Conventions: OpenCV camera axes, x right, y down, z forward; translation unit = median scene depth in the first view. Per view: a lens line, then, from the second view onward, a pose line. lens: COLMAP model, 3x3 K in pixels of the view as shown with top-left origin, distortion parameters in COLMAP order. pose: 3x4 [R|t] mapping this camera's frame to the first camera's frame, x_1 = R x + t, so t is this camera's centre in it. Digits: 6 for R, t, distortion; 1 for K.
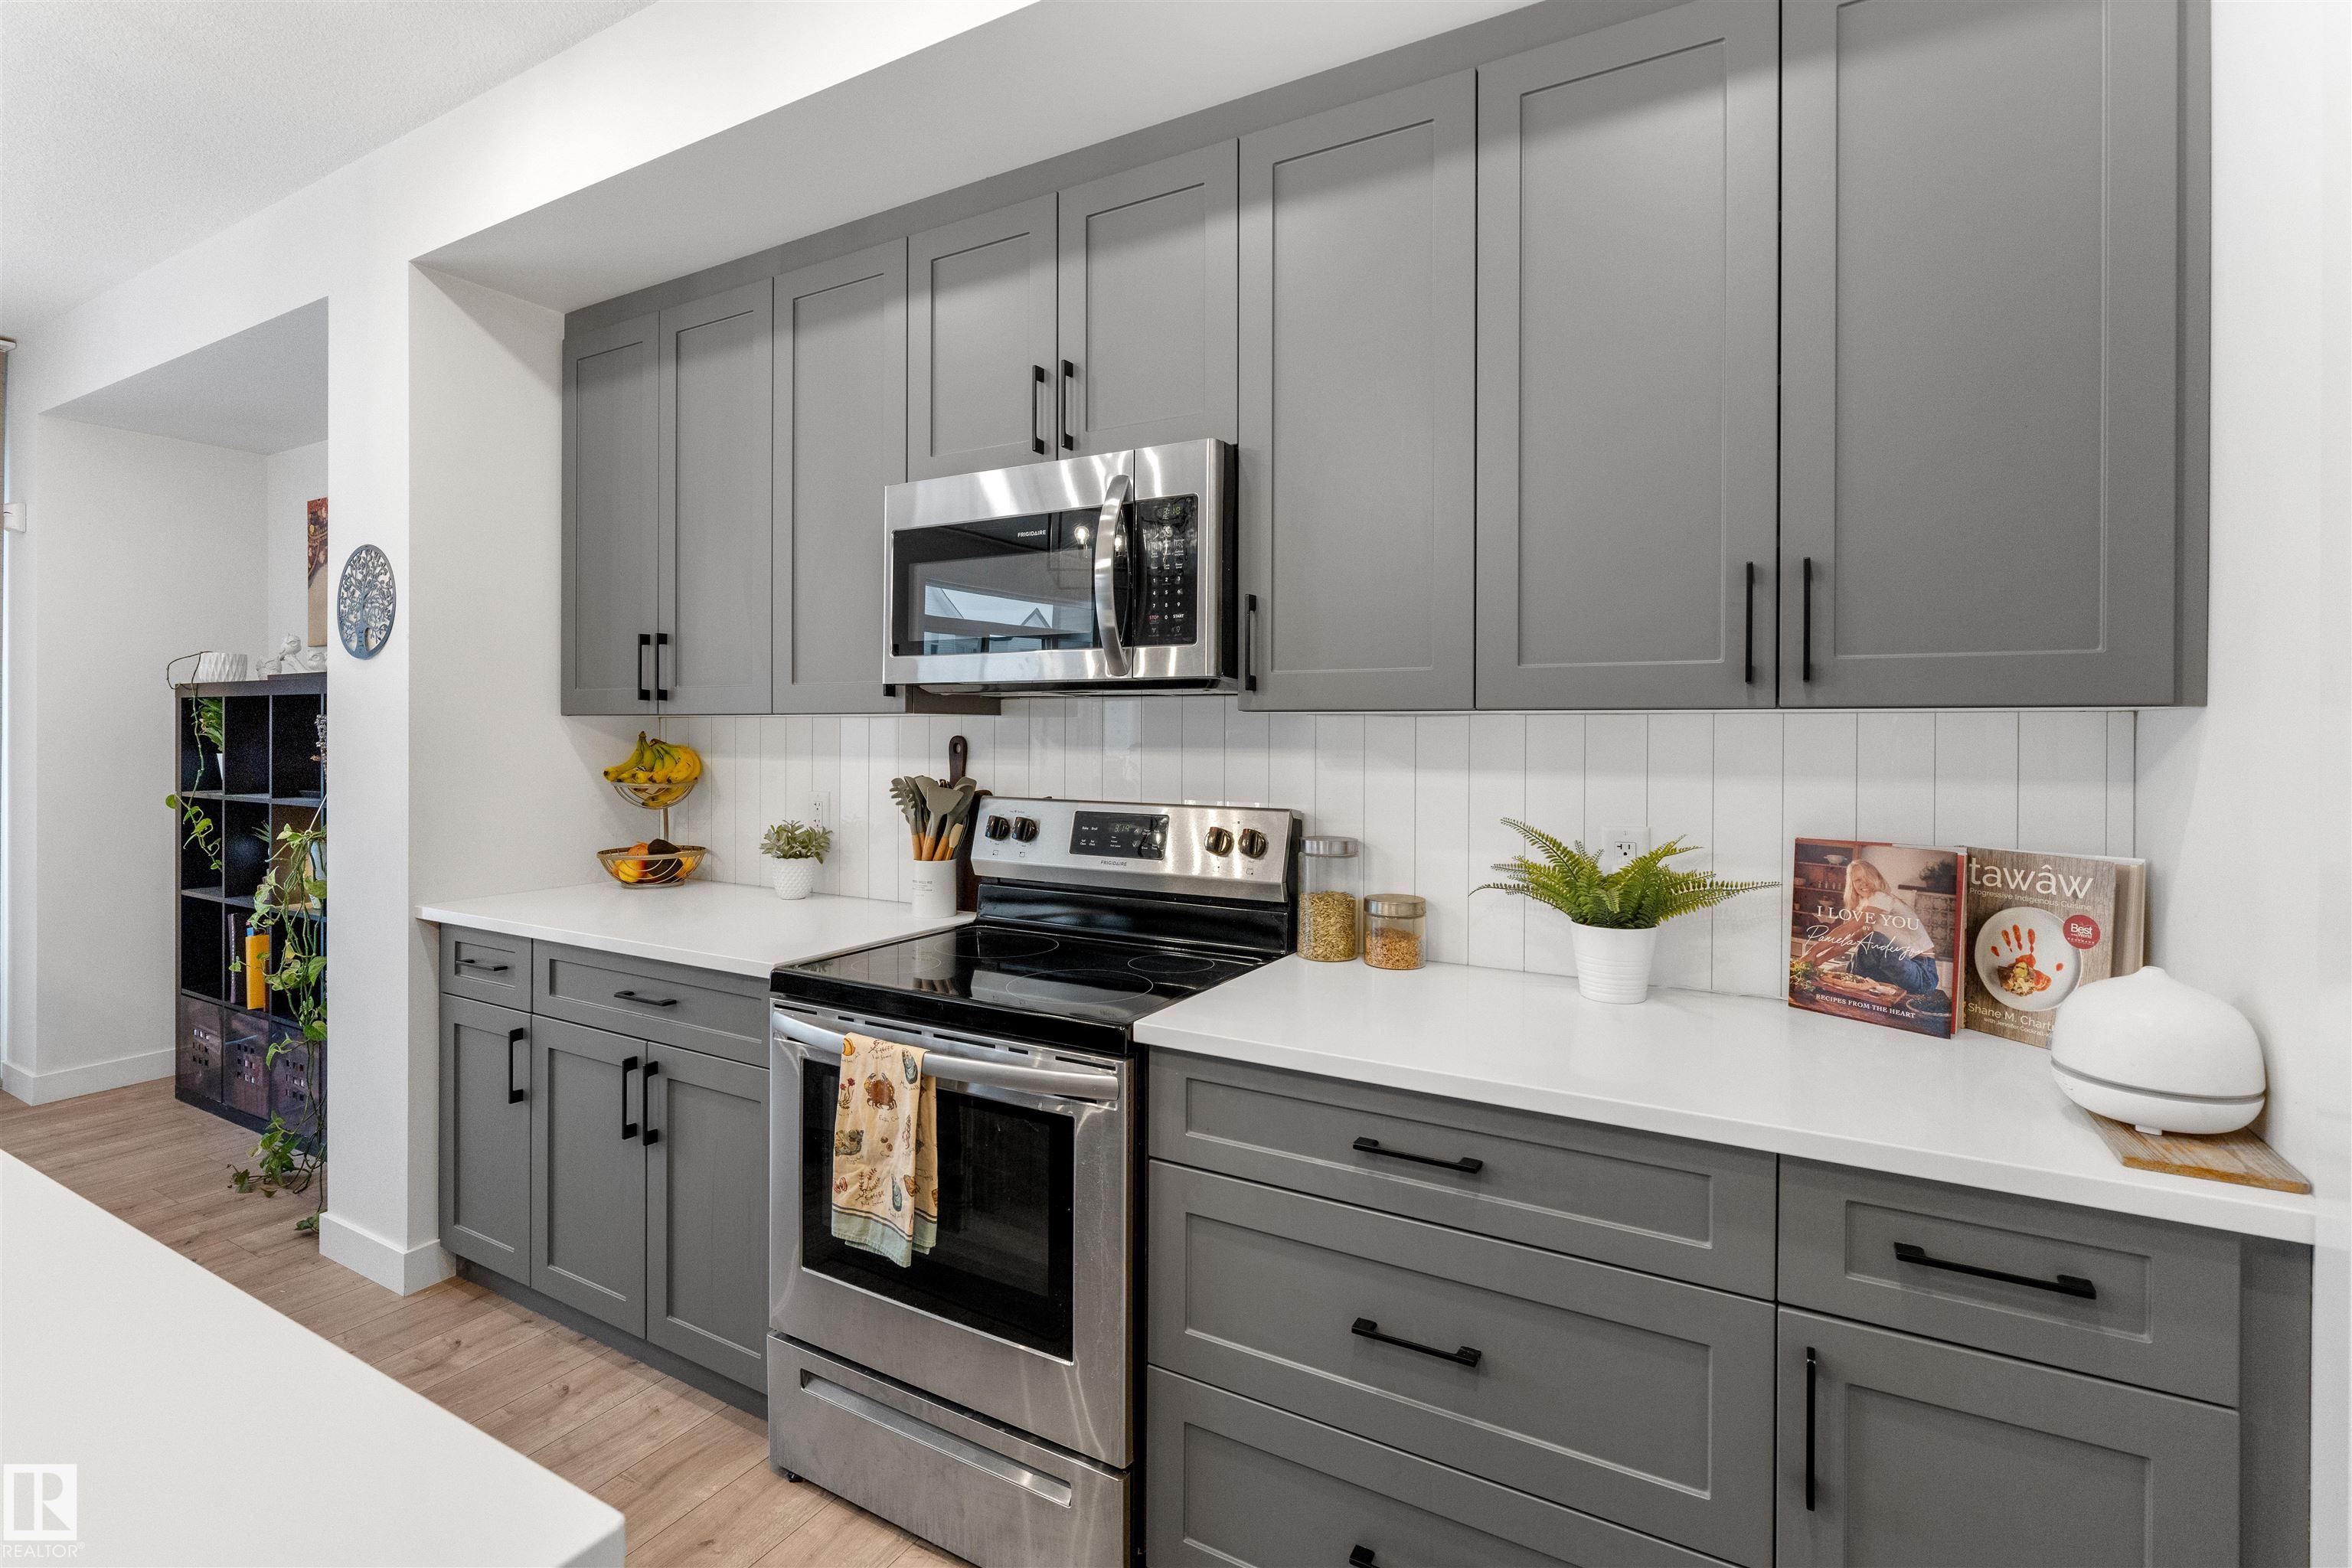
lens RADIAL K [[1087.4, 0, 1172.1], [0, 1087.4, 736.3], [0, 0, 1]] dist [-0.002742, 0.000583]
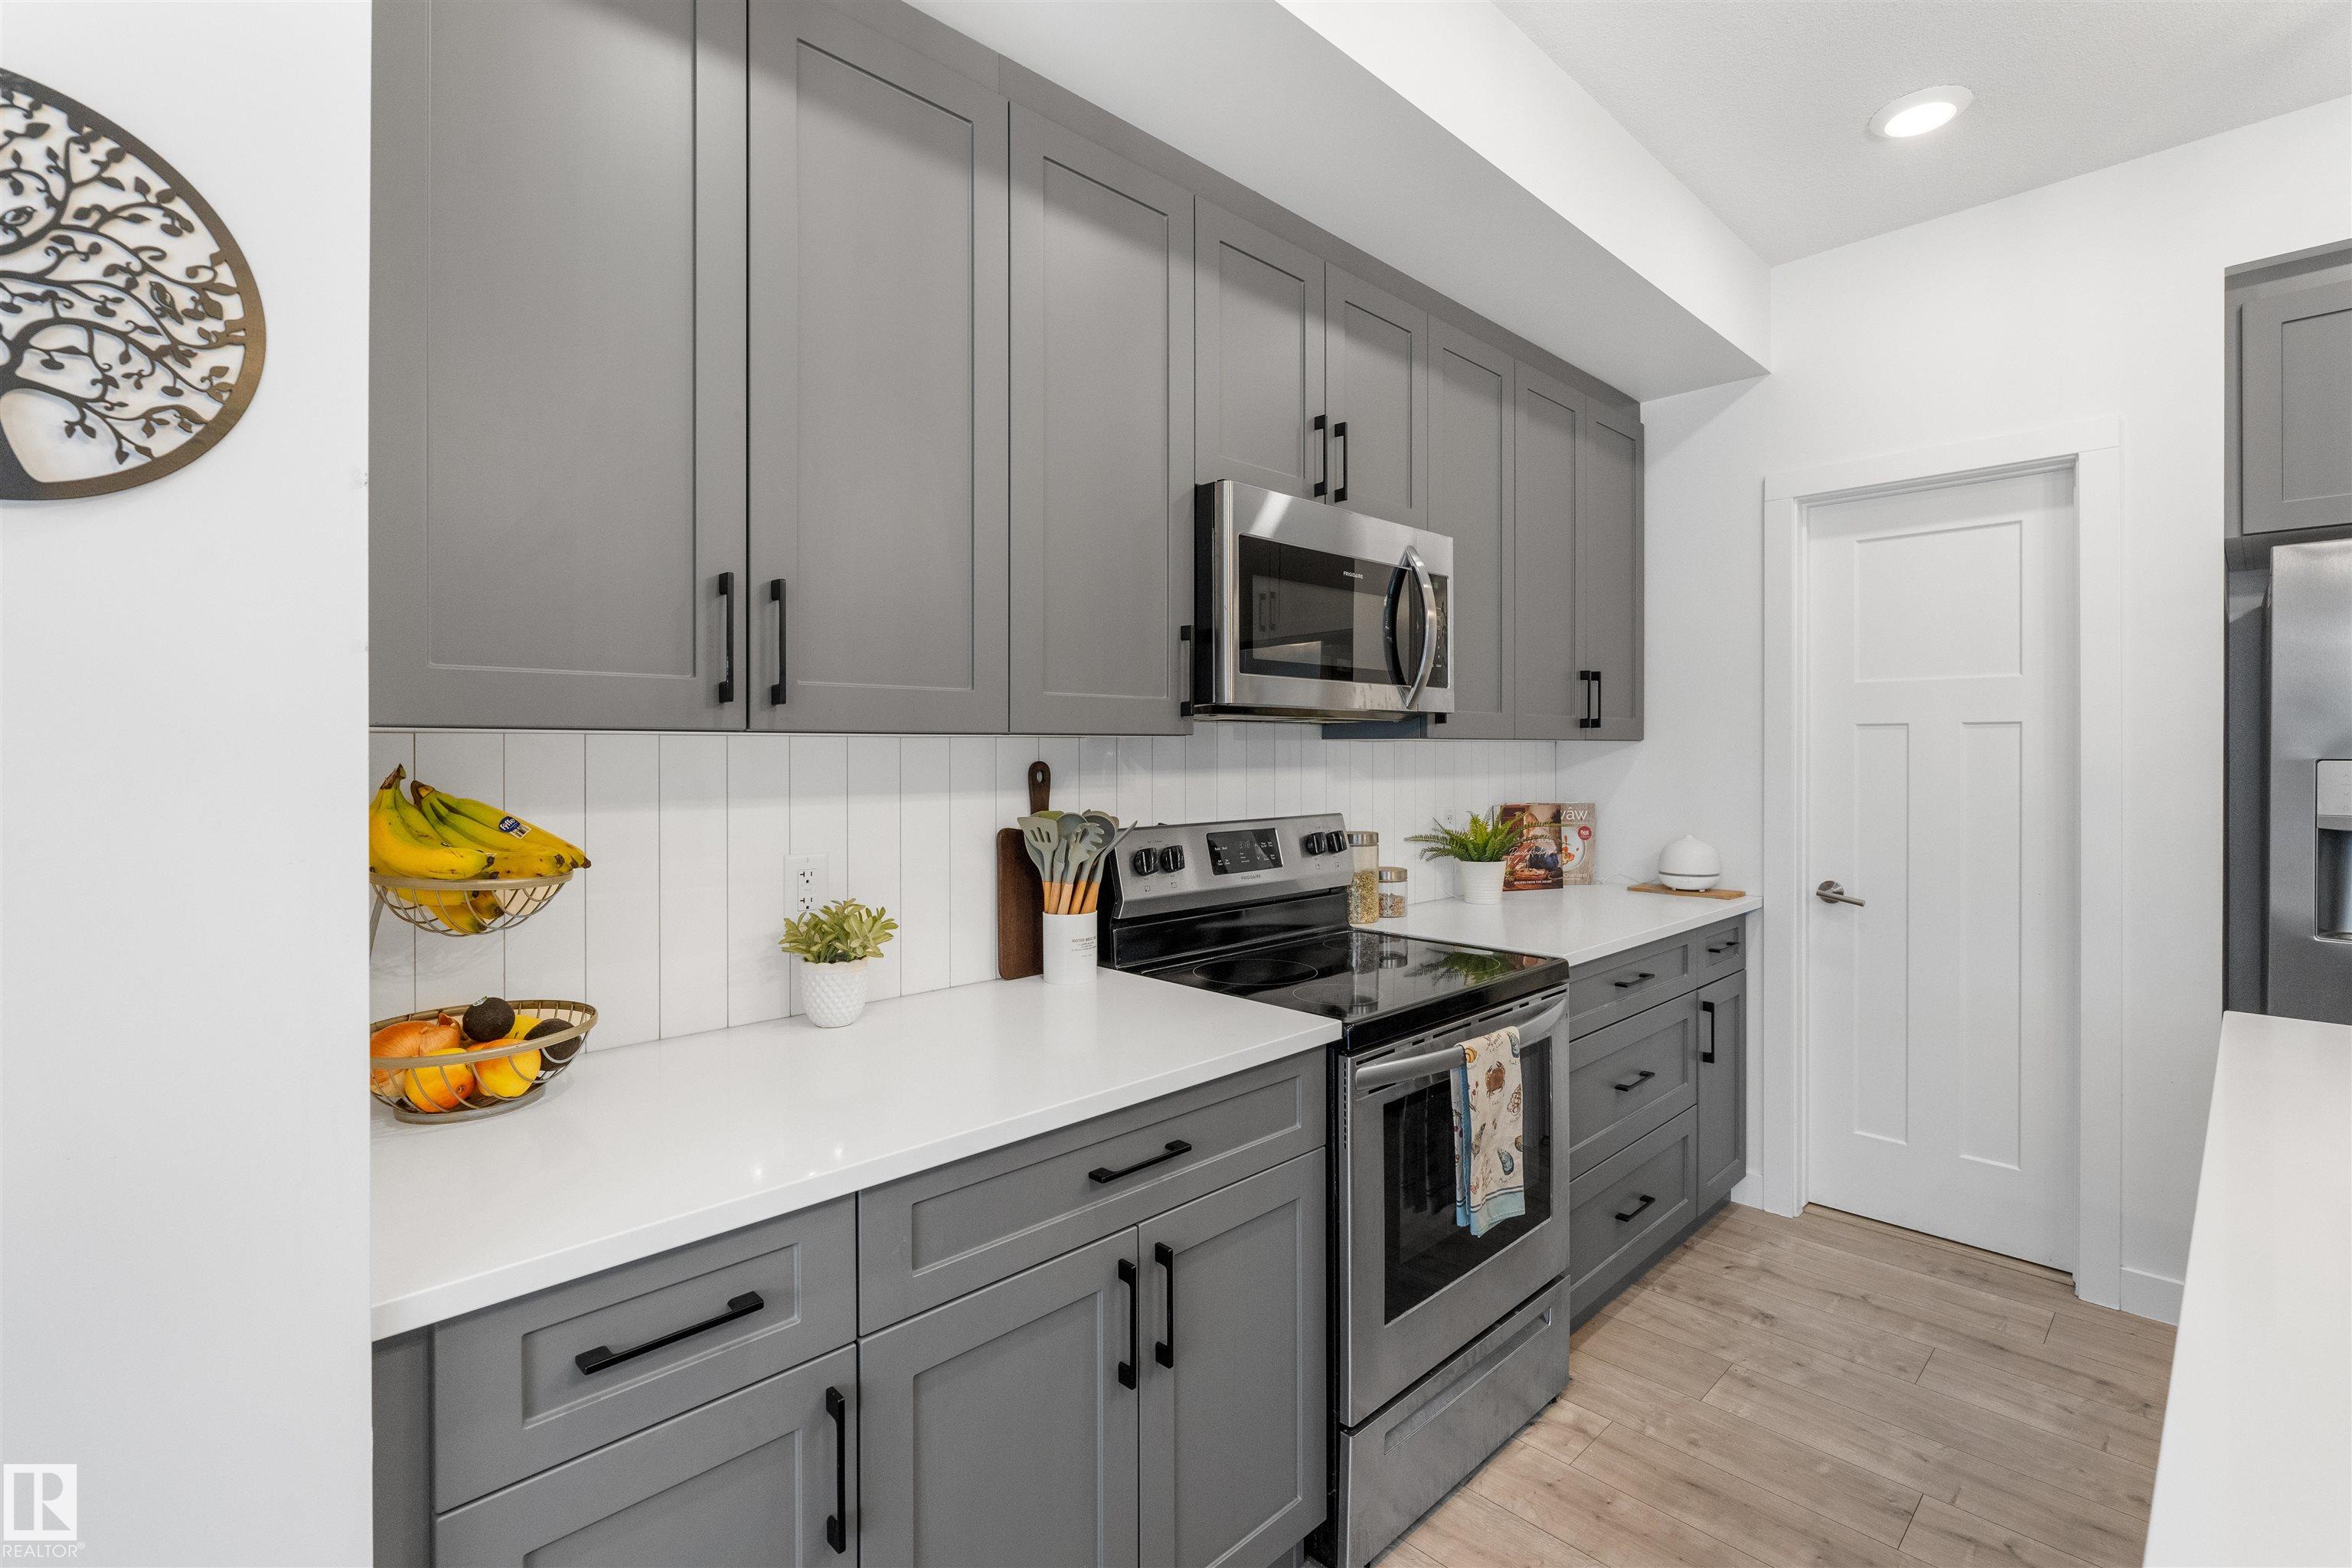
lens RADIAL K [[1059.4, 0, 1181.1], [0, 1059.4, 752.0], [0, 0, 1]] dist [-0.004925, 0.000216]
pose [[0.275358, -0.006204, 0.961322, -1.331723], [0.008302, 0.999957, 0.004076, -0.014252], [-0.961306, 0.006858, 0.275398, 0.962471]]
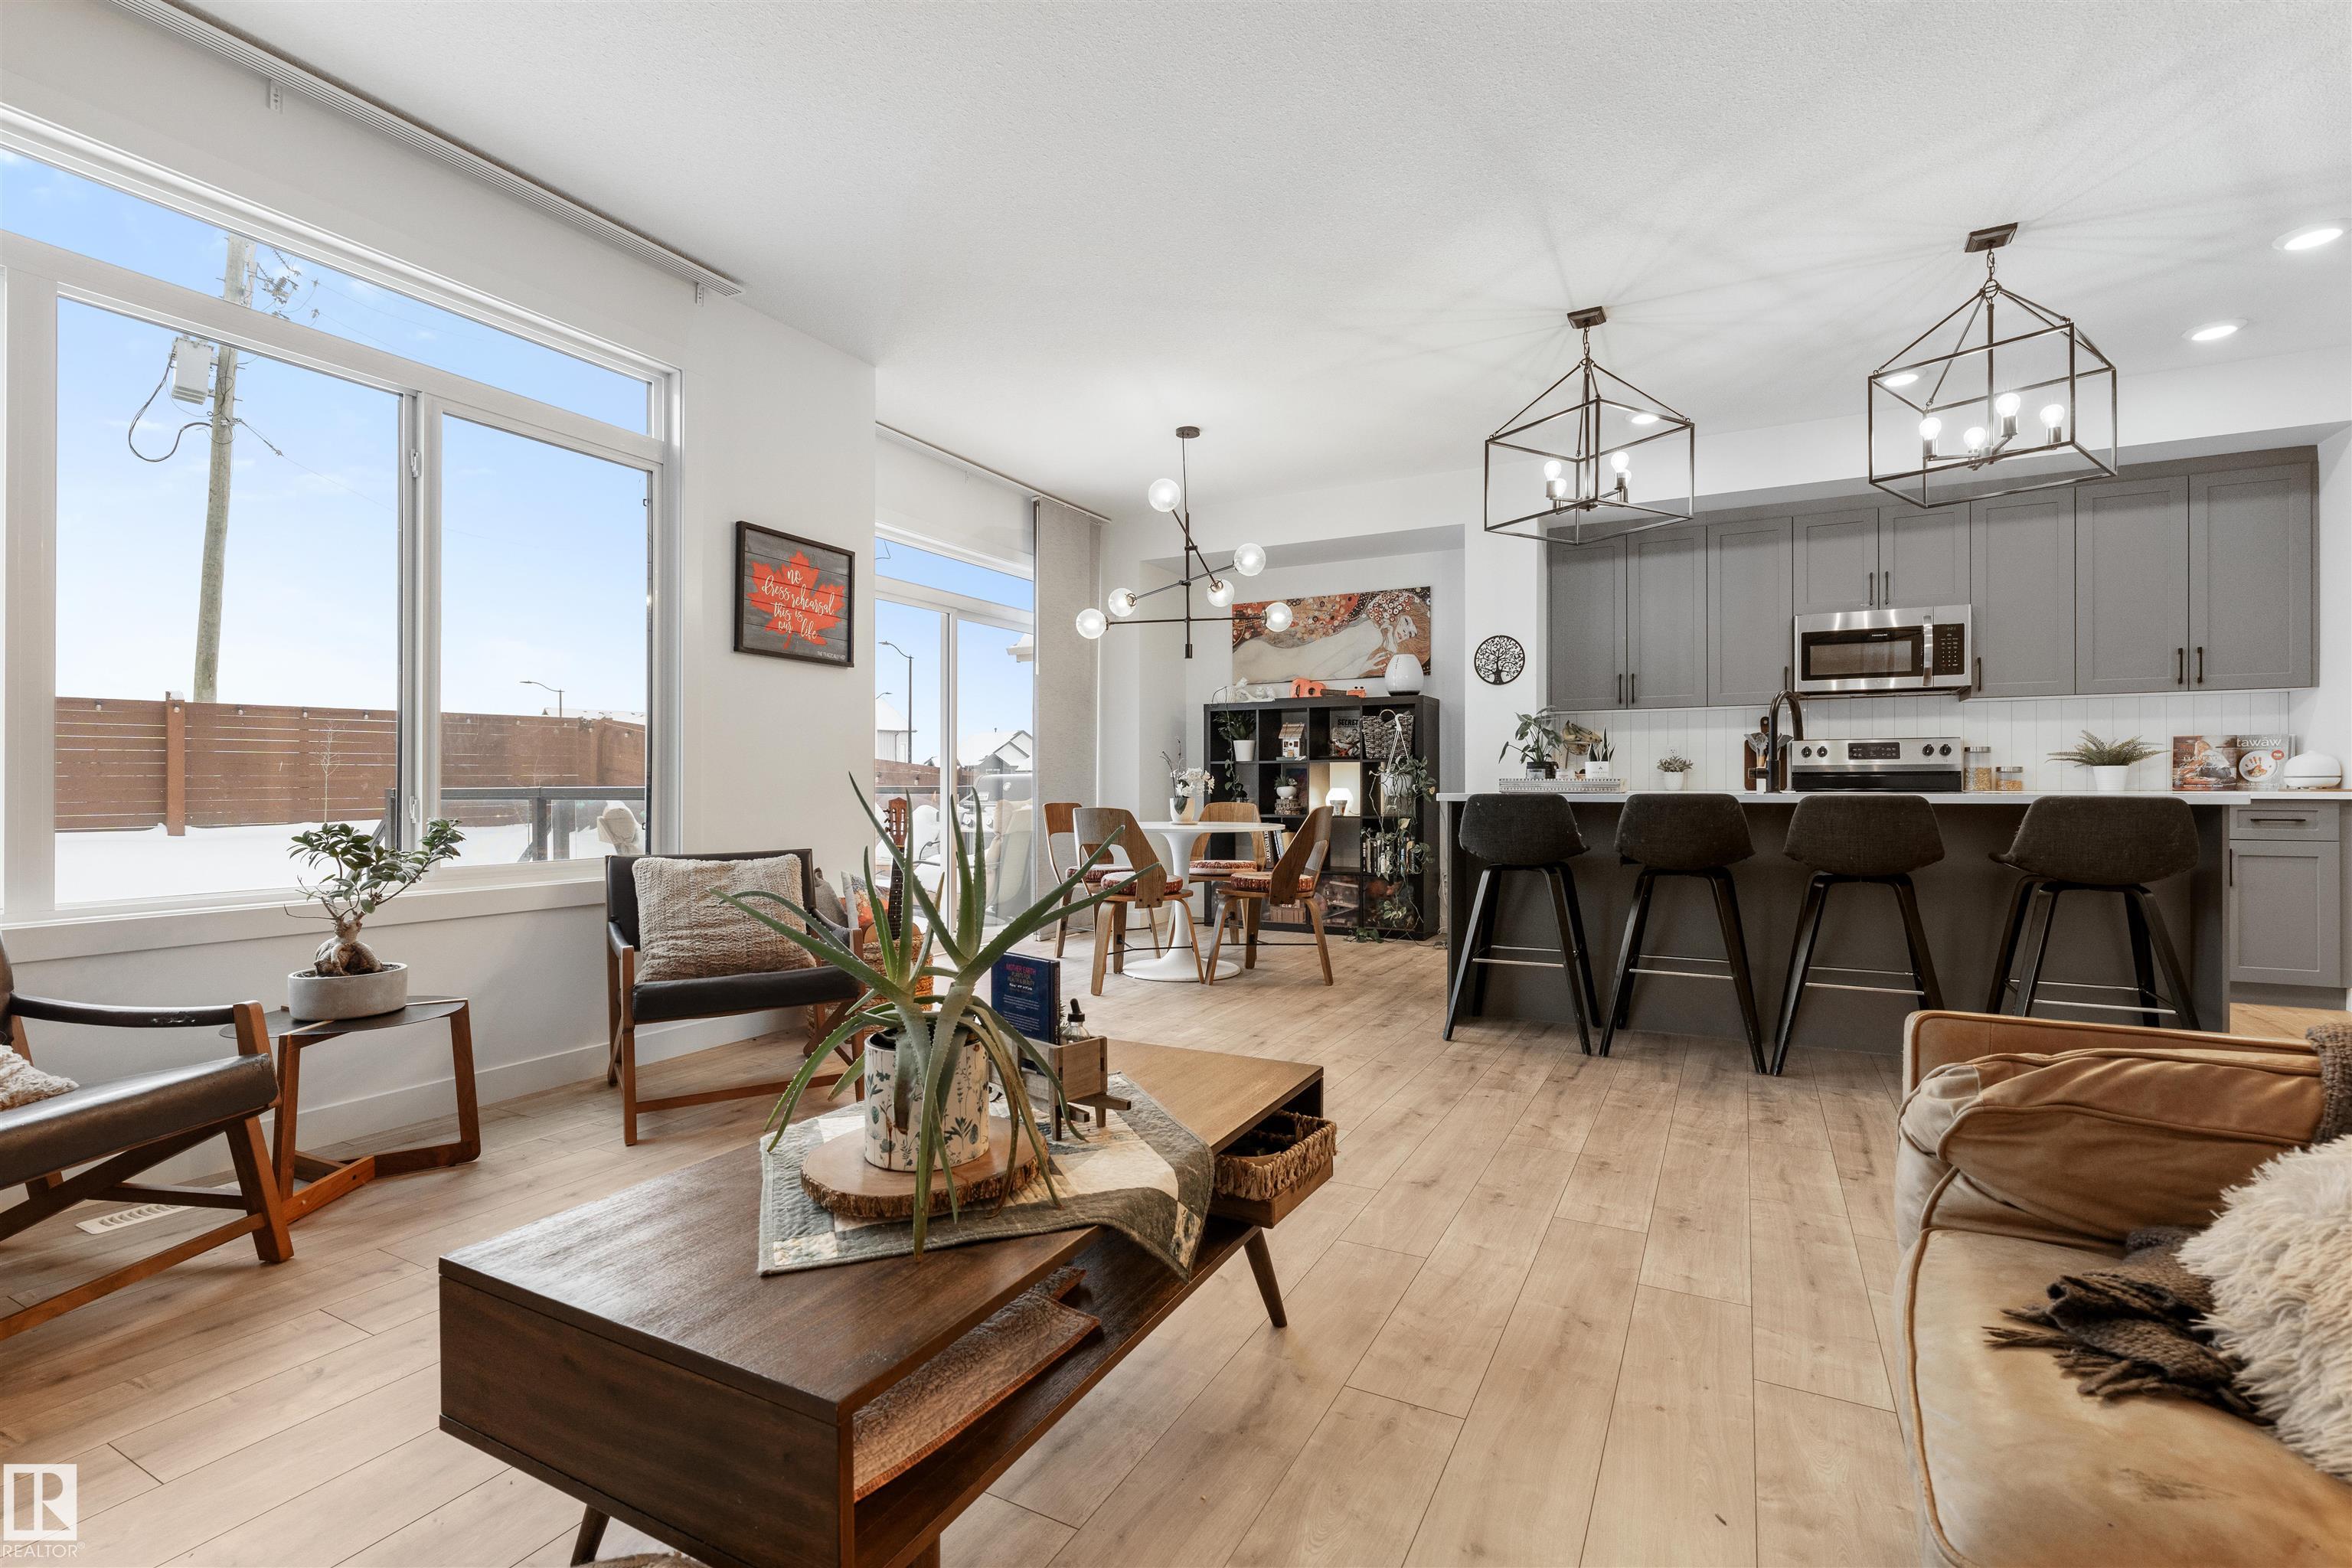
lens RADIAL K [[1056.9, 0, 1184.5], [0, 1056.9, 785.4], [0, 0, 1]] dist [-0.002546, 0.000625]
pose [[0.999464, -0.006101, 0.032161, -2.176447], [0.006186, 0.999978, -0.002569, 0.208989], [-0.032144, 0.002767, 0.999479, -1.776178]]
